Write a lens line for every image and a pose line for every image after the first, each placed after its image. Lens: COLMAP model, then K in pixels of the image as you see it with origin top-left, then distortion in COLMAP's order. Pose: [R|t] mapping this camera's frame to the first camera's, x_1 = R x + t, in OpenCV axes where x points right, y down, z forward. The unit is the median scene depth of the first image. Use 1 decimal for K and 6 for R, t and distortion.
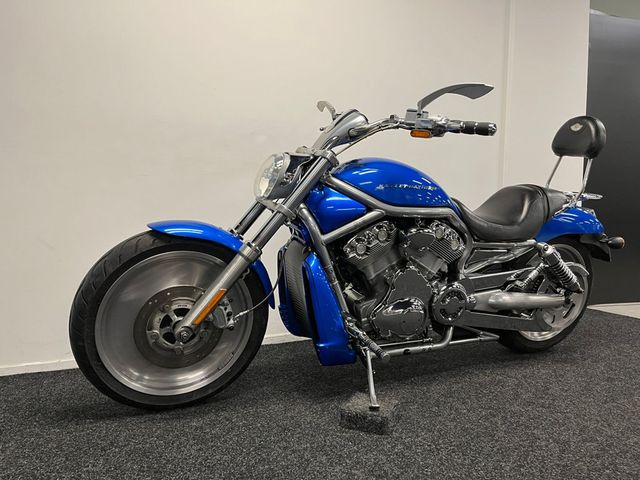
lens RADIAL K [[488.6, 0, 320.0], [0, 488.6, 240.0], [0, 0, 1]] dist [0.020887, -0.002220]
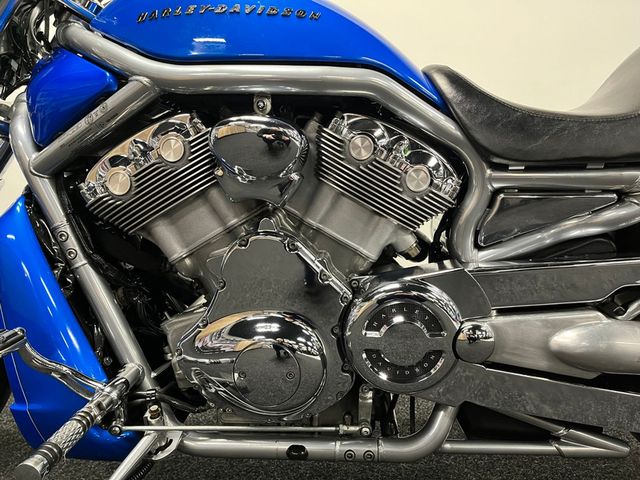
lens RADIAL K [[489.6, 0, 323.9], [0, 489.6, 239.5], [0, 0, 1]] dist [0.019727, -0.006713]
pose [[0.876490, -0.020782, -0.480971, 0.438386], [-0.015684, 0.997305, -0.071672, 0.094185], [0.481164, 0.070363, 0.873802, 0.727958]]
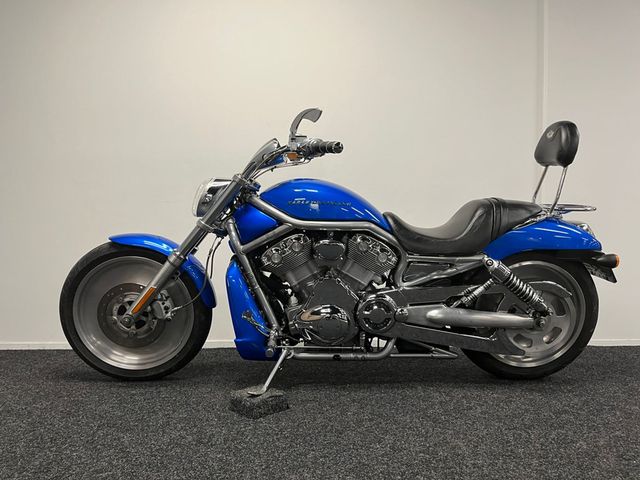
lens RADIAL K [[488.6, 0, 320.0], [0, 488.6, 240.0], [0, 0, 1]] dist [0.020887, -0.002220]
pose [[0.919580, -0.003277, -0.392889, 0.629871], [-0.019723, 0.998320, -0.054490, 0.035958], [0.392407, 0.057857, 0.917970, -0.006002]]
